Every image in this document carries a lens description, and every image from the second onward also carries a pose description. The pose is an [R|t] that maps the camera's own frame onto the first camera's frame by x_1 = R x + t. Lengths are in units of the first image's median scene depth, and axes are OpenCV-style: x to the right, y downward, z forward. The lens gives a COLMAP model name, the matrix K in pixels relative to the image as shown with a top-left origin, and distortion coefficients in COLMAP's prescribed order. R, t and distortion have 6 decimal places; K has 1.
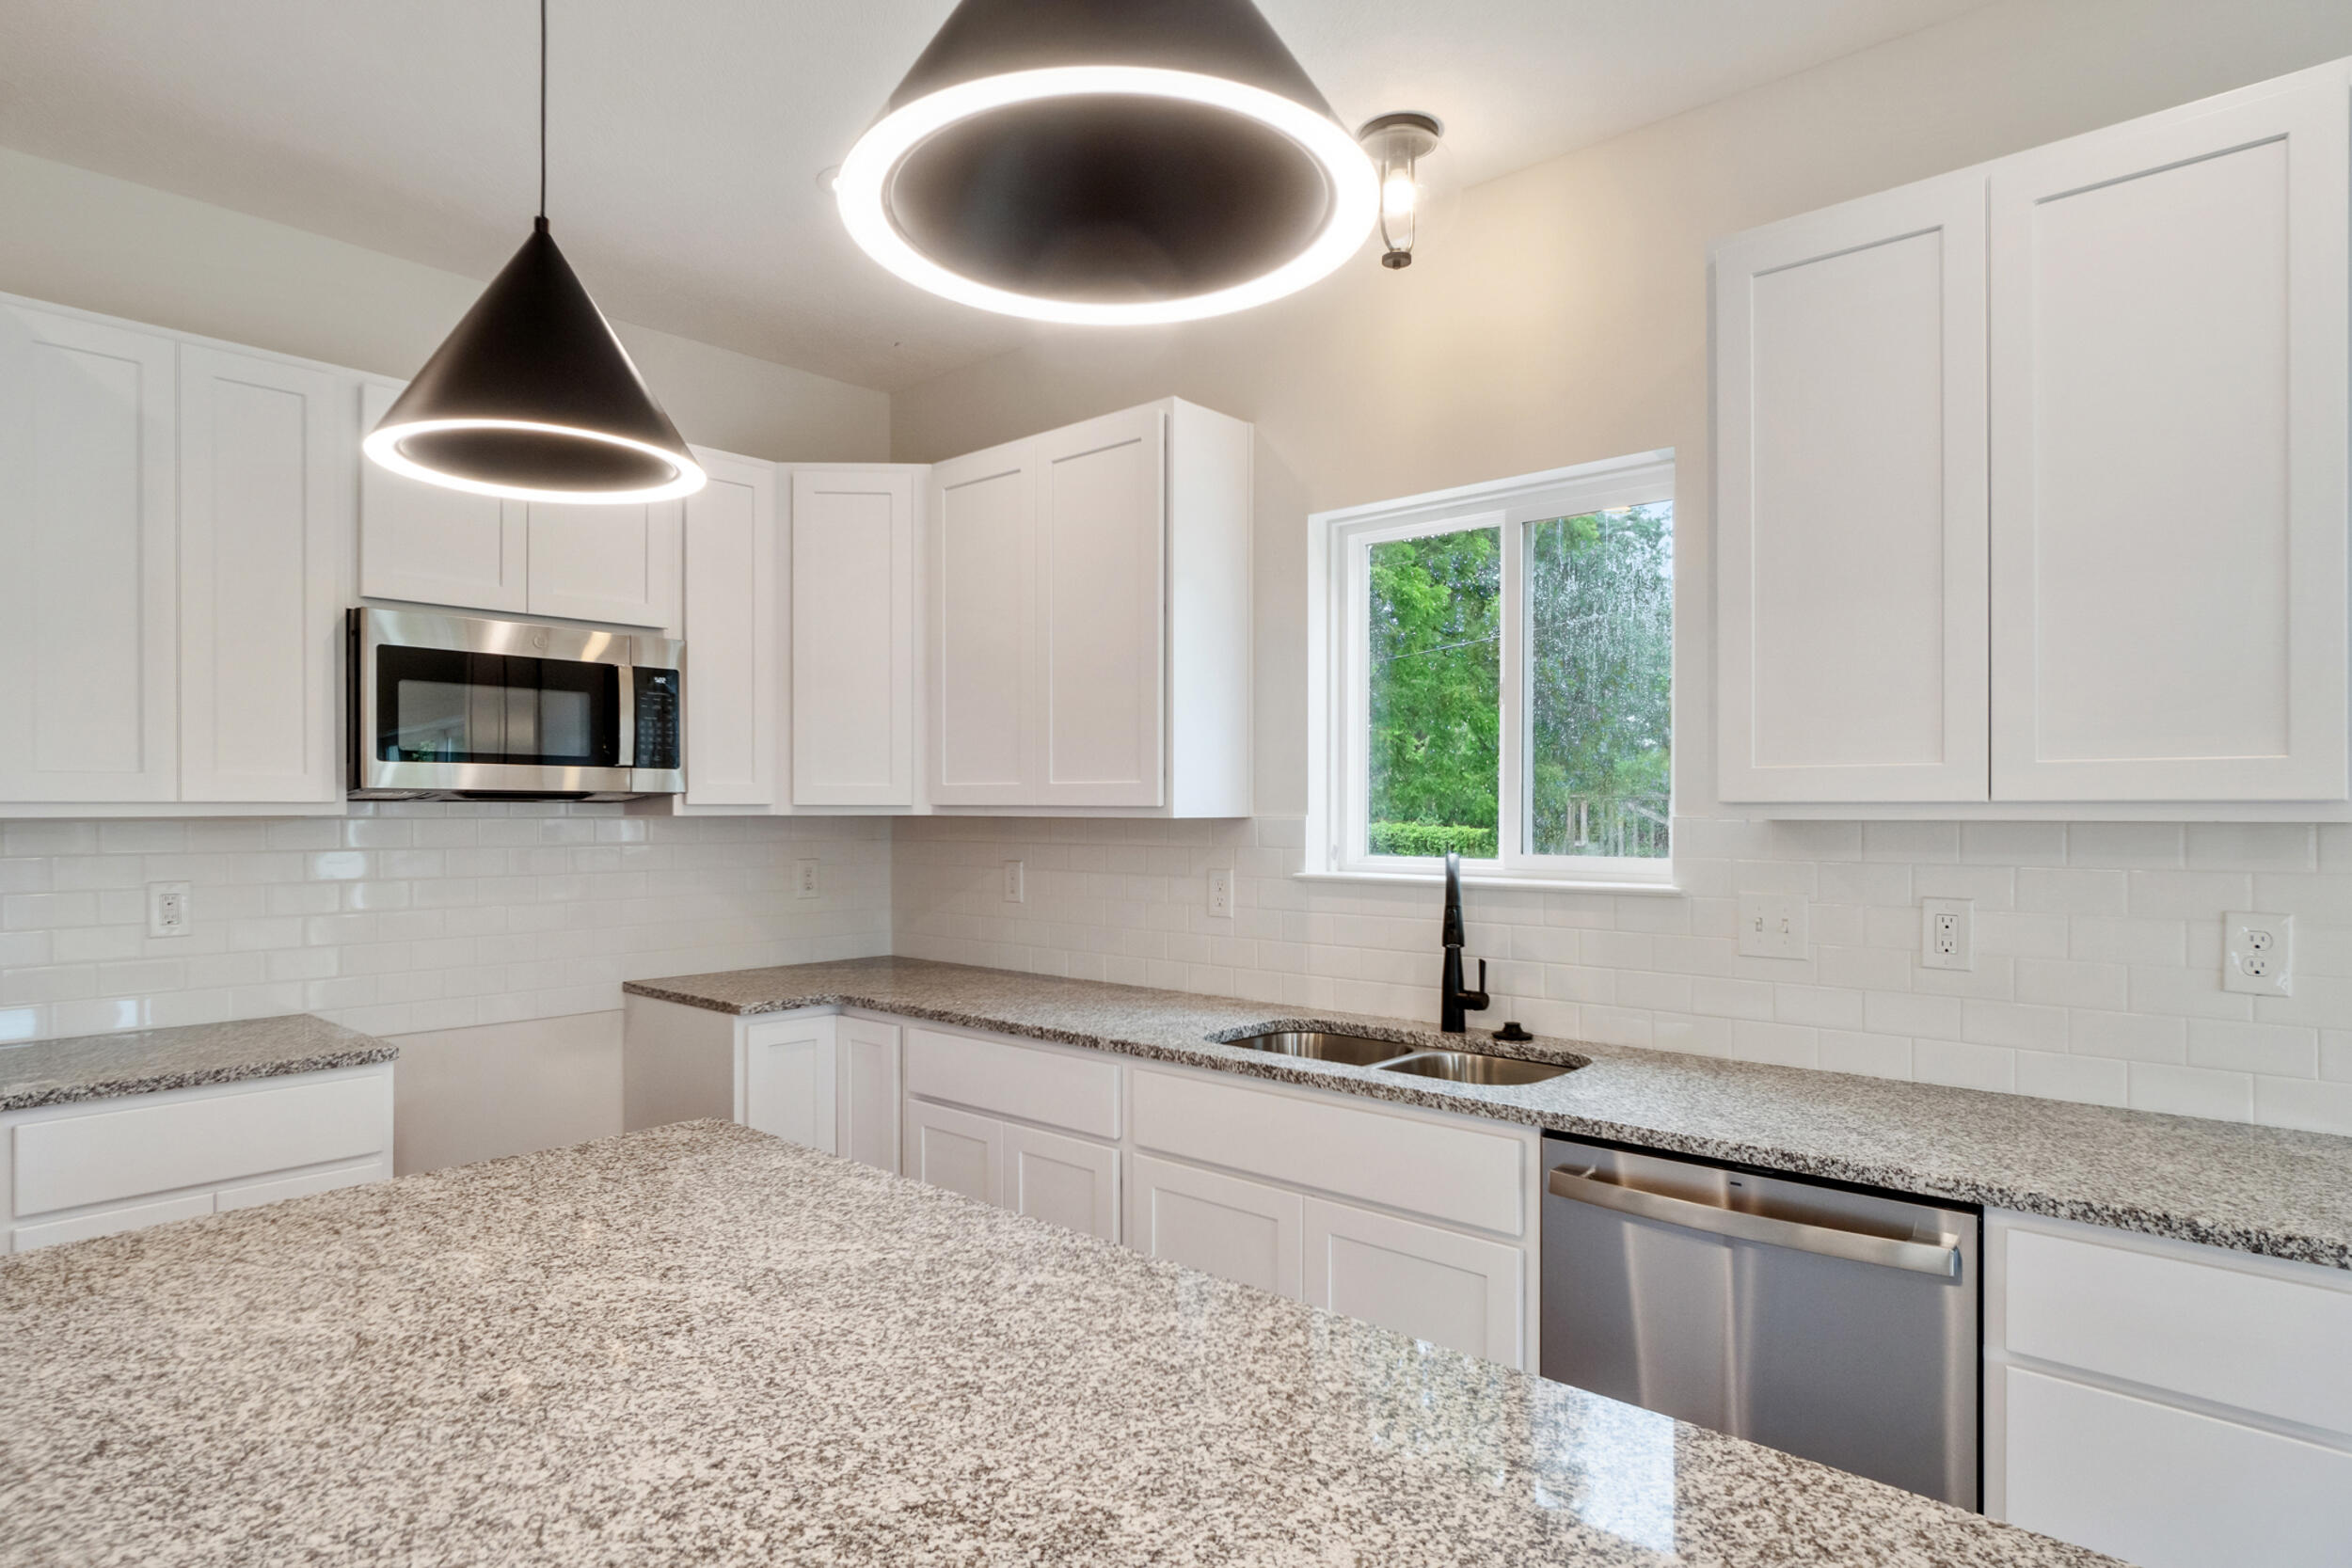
lens RADIAL K [[1299.8, 0, 1170.1], [0, 1299.8, 792.9], [0, 0, 1]] dist [0.000907, -0.000476]
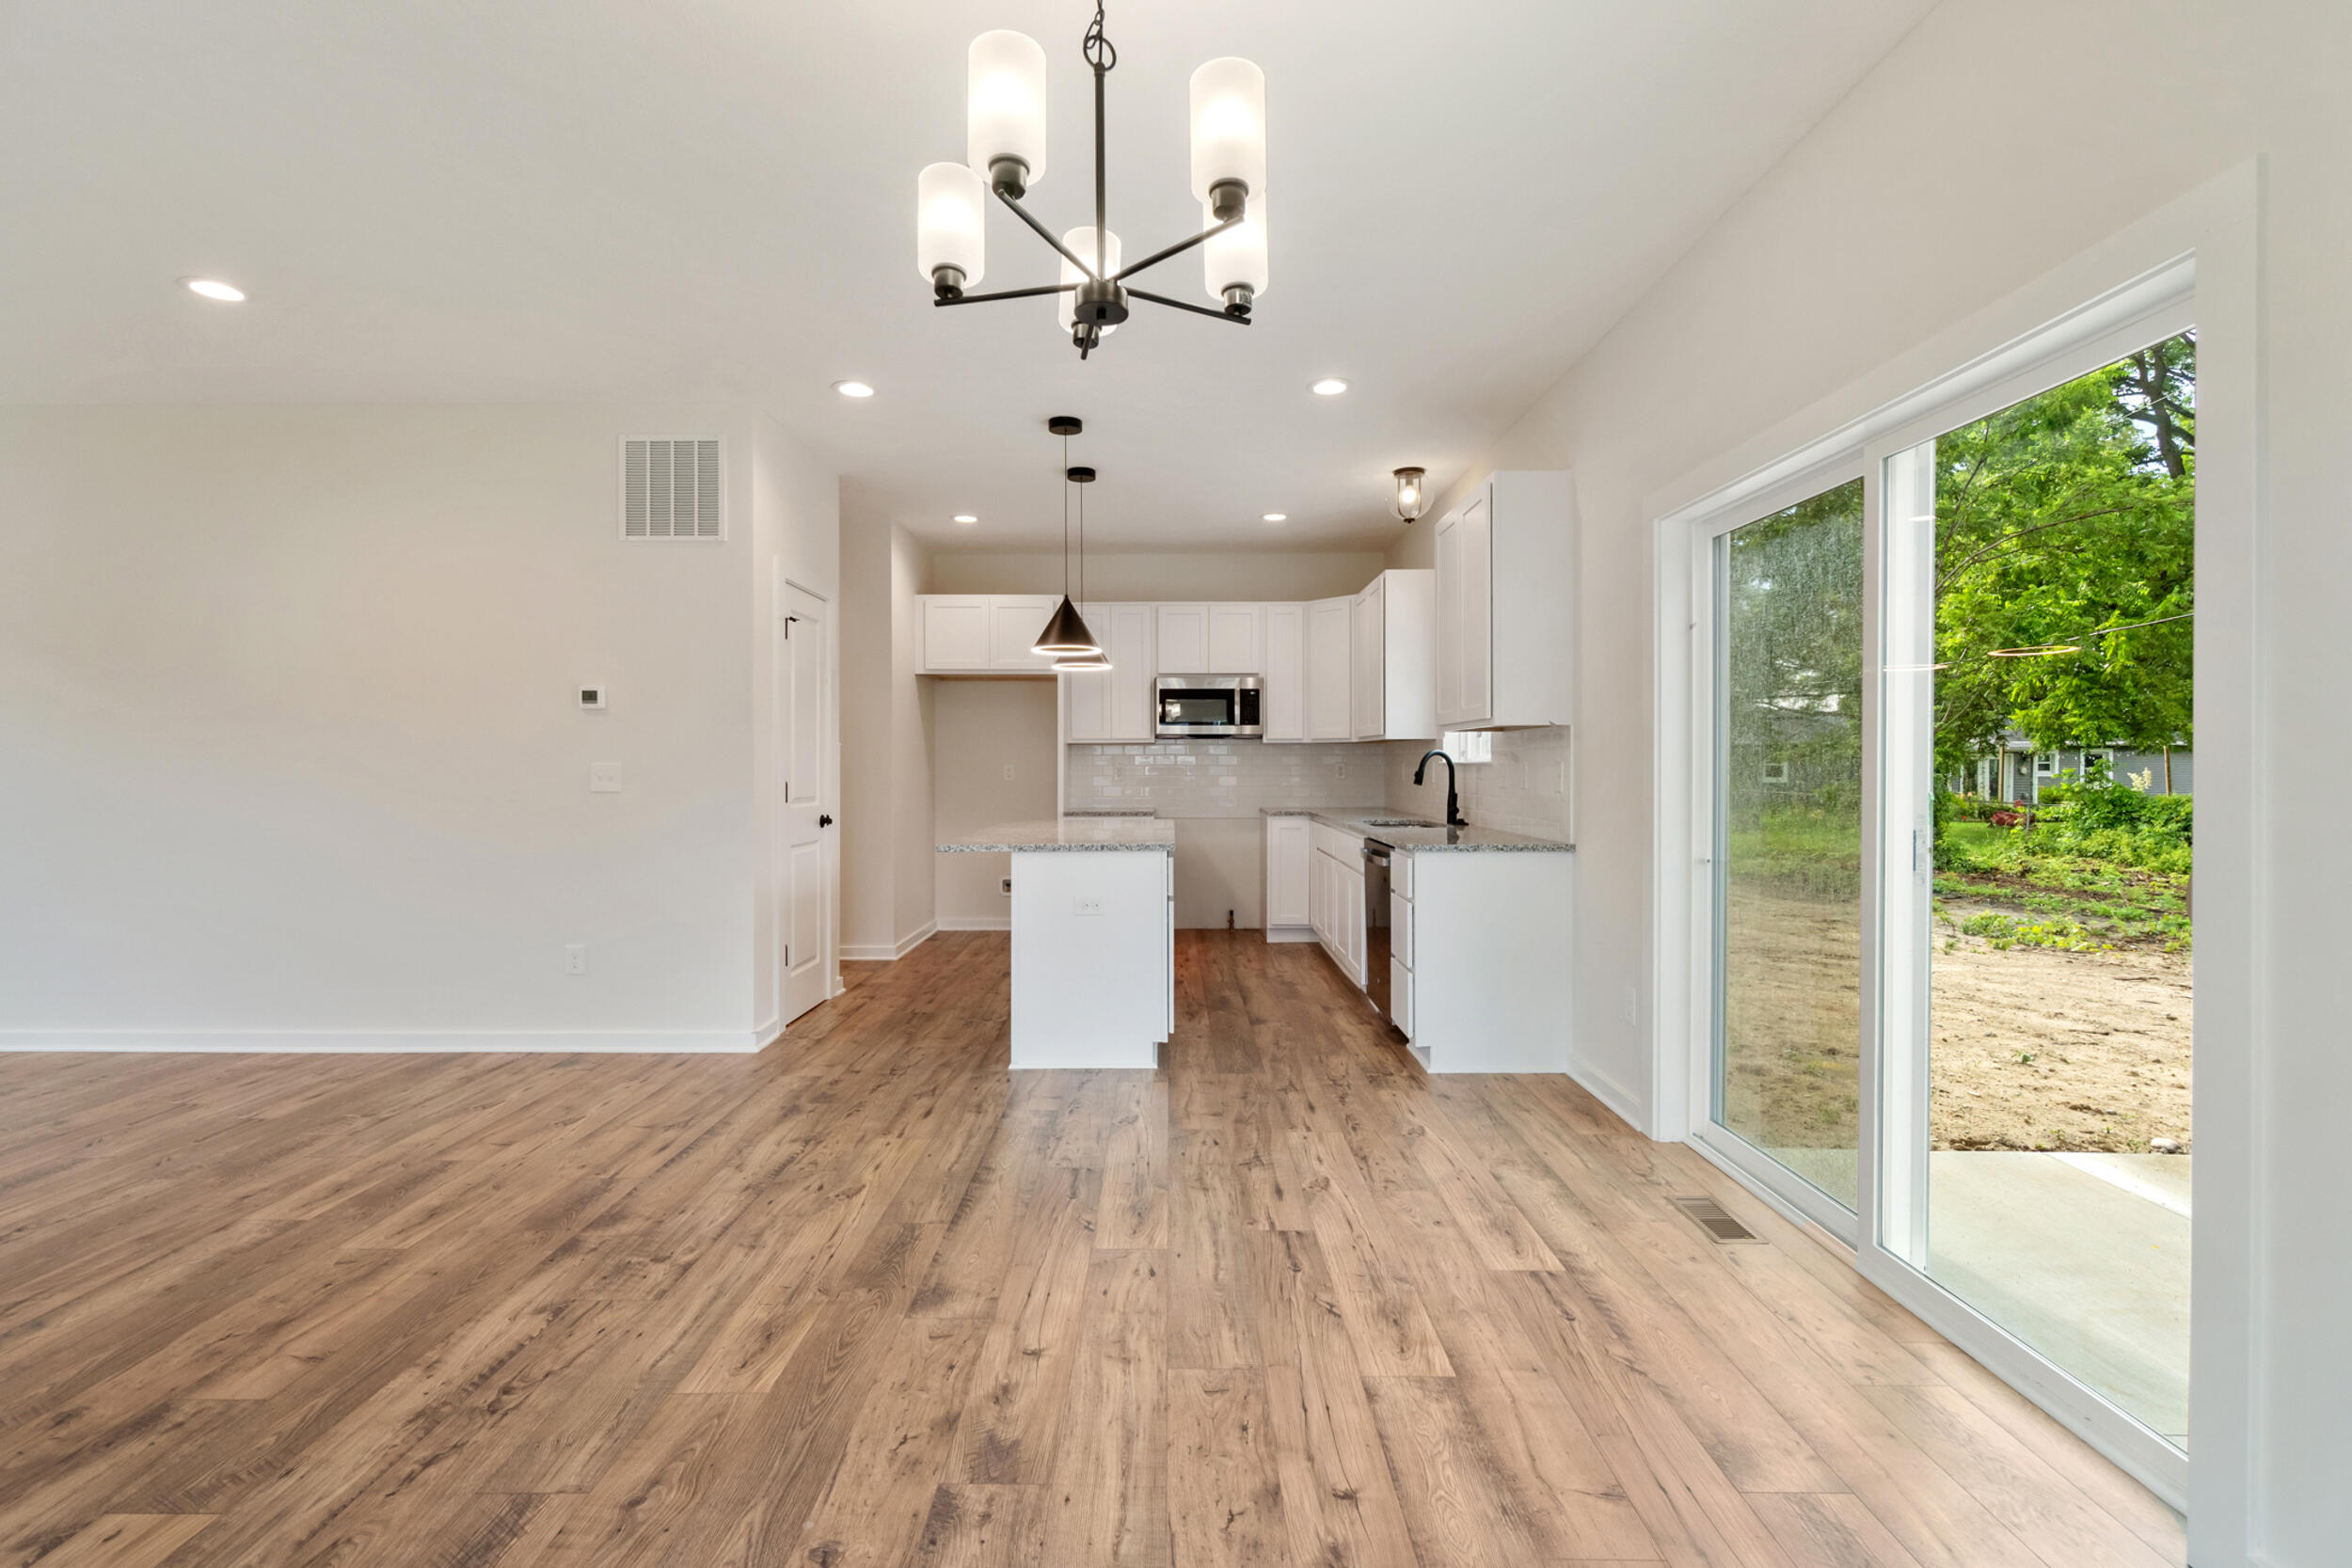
lens RADIAL K [[1024.2, 0, 1173.0], [0, 1024.2, 771.4], [0, 0, 1]] dist [-0.000463, 0.000512]
pose [[0.677220, 0.006932, -0.735748, 1.276300], [0.007944, 0.999828, 0.016732, 0.047532], [0.735738, -0.017176, 0.677049, -0.687682]]
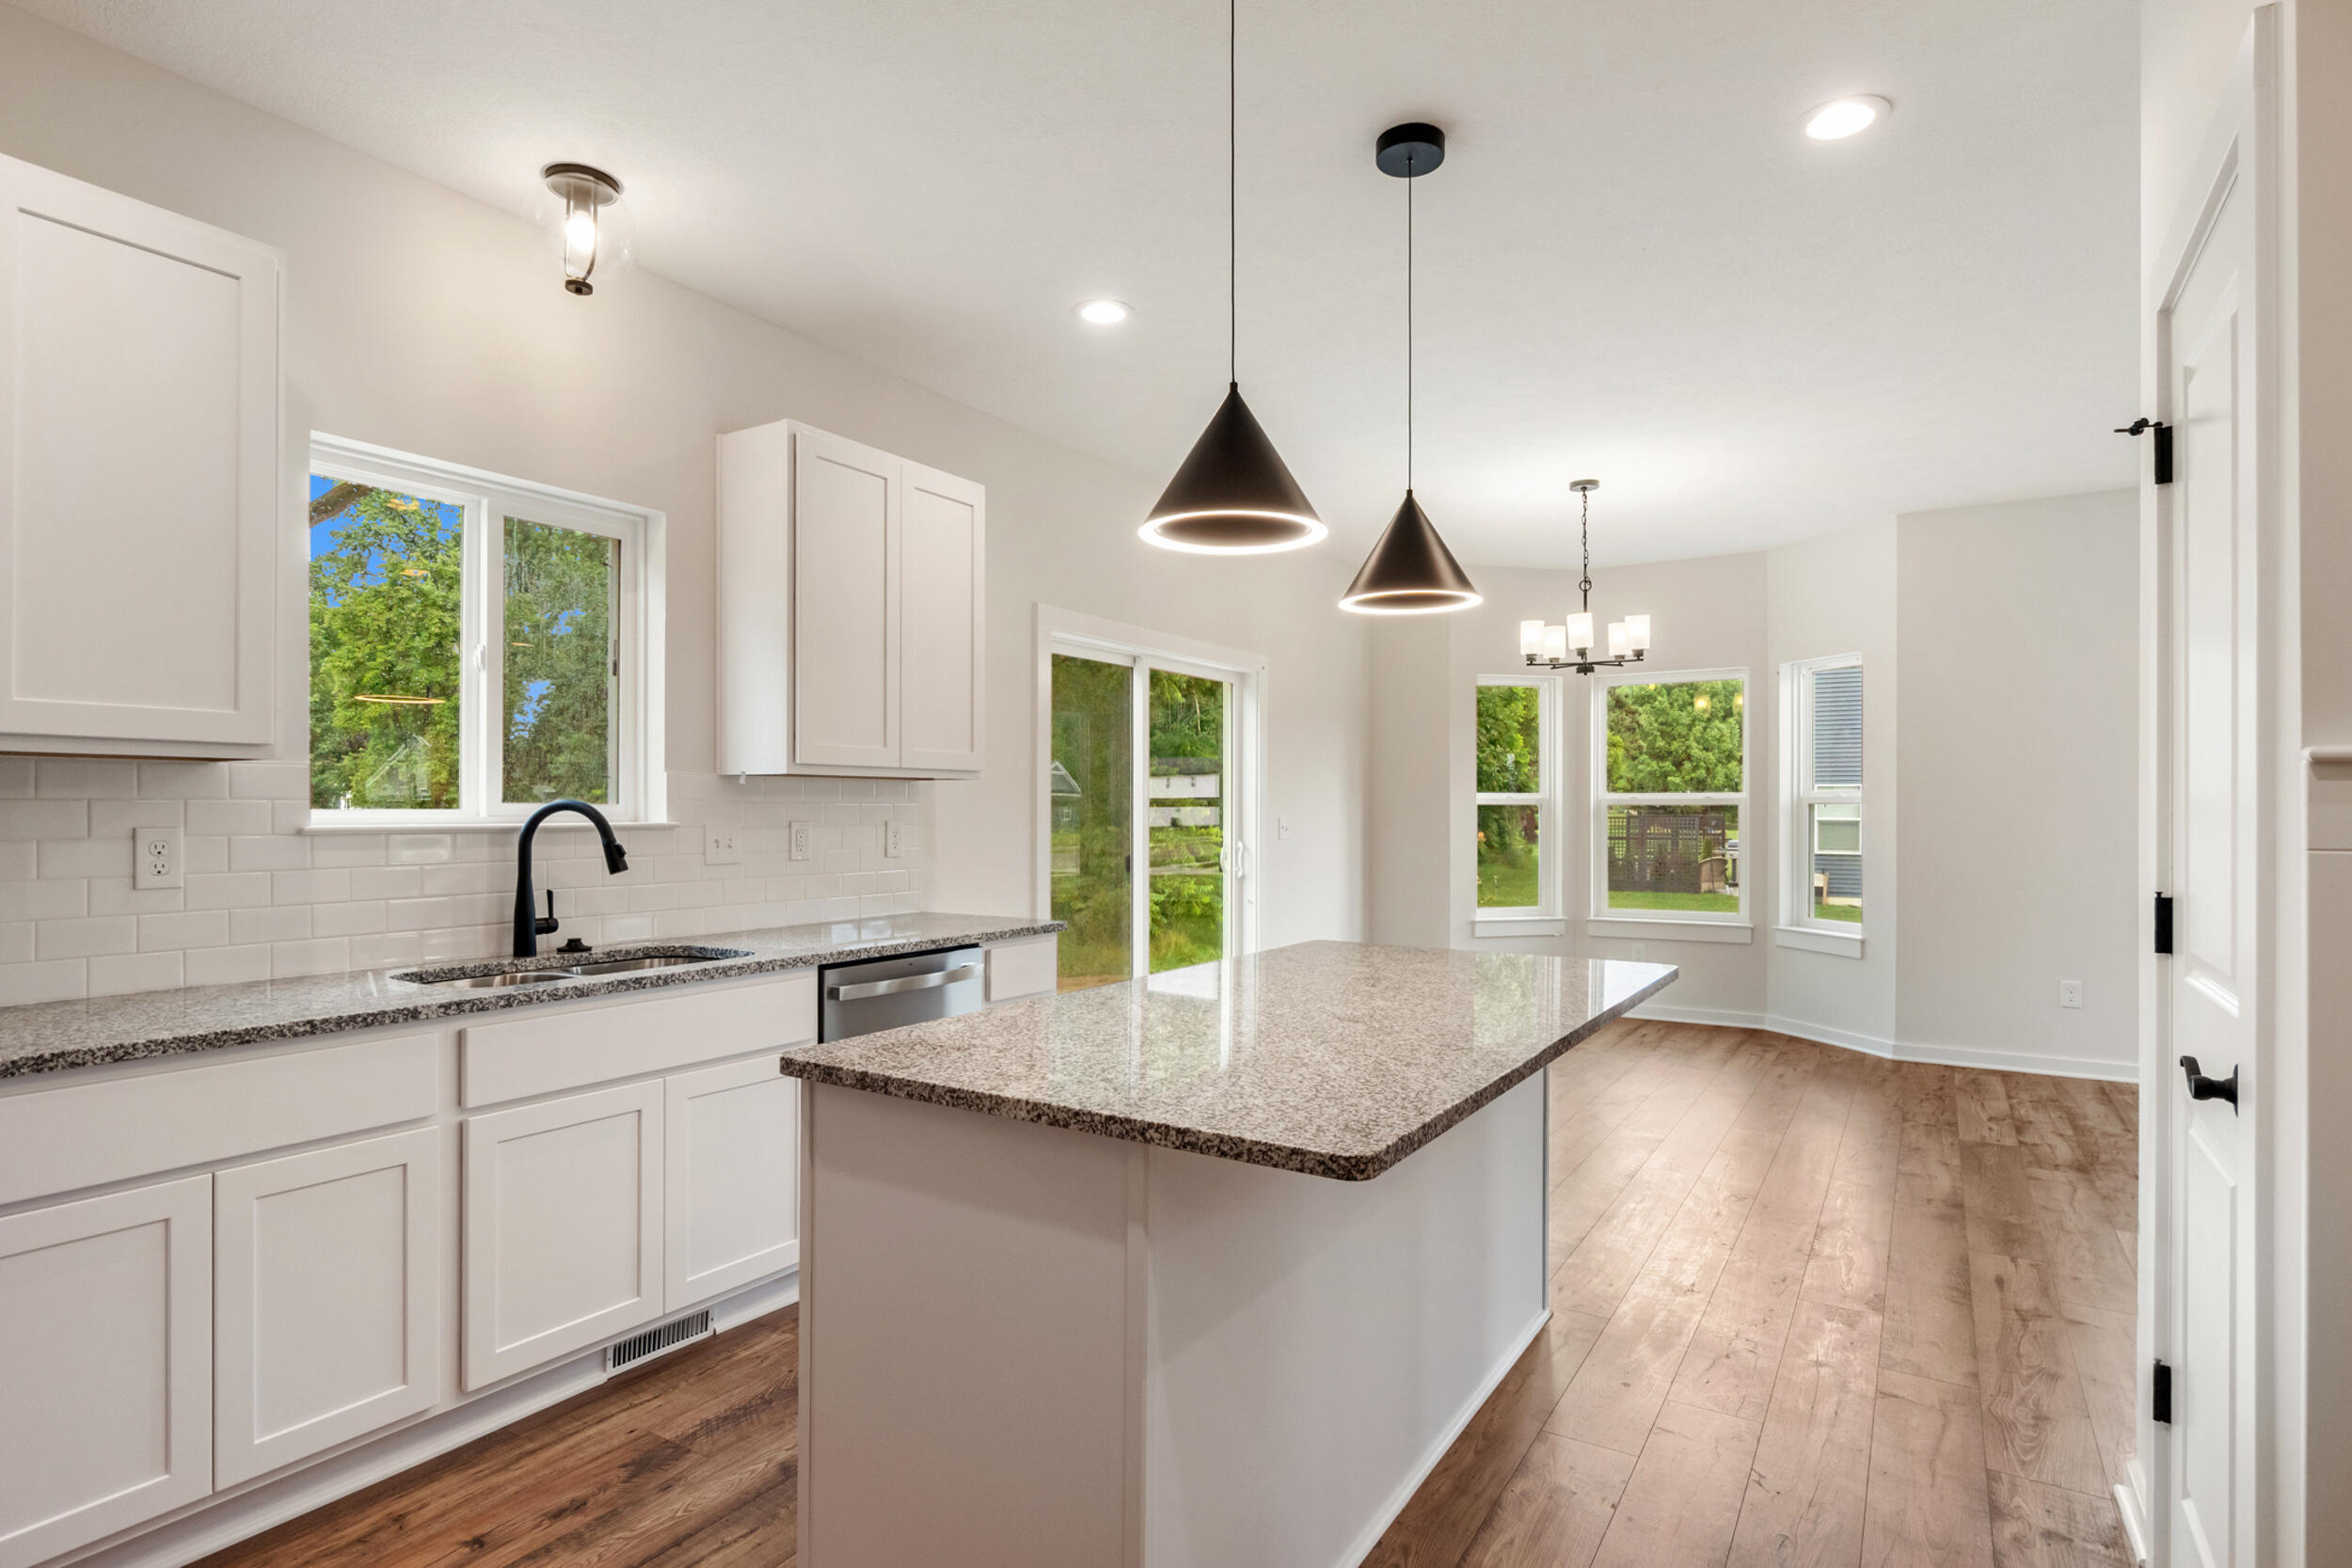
lens RADIAL K [[1206.5, 0, 1157.9], [0, 1206.5, 802.2], [0, 0, 1]] dist [0.001719, 0.000185]
pose [[-0.163413, 0.004688, 0.986547, -0.918796], [-0.015497, 0.999853, -0.007318, 0.047122], [-0.986436, -0.016484, -0.163317, 0.626782]]
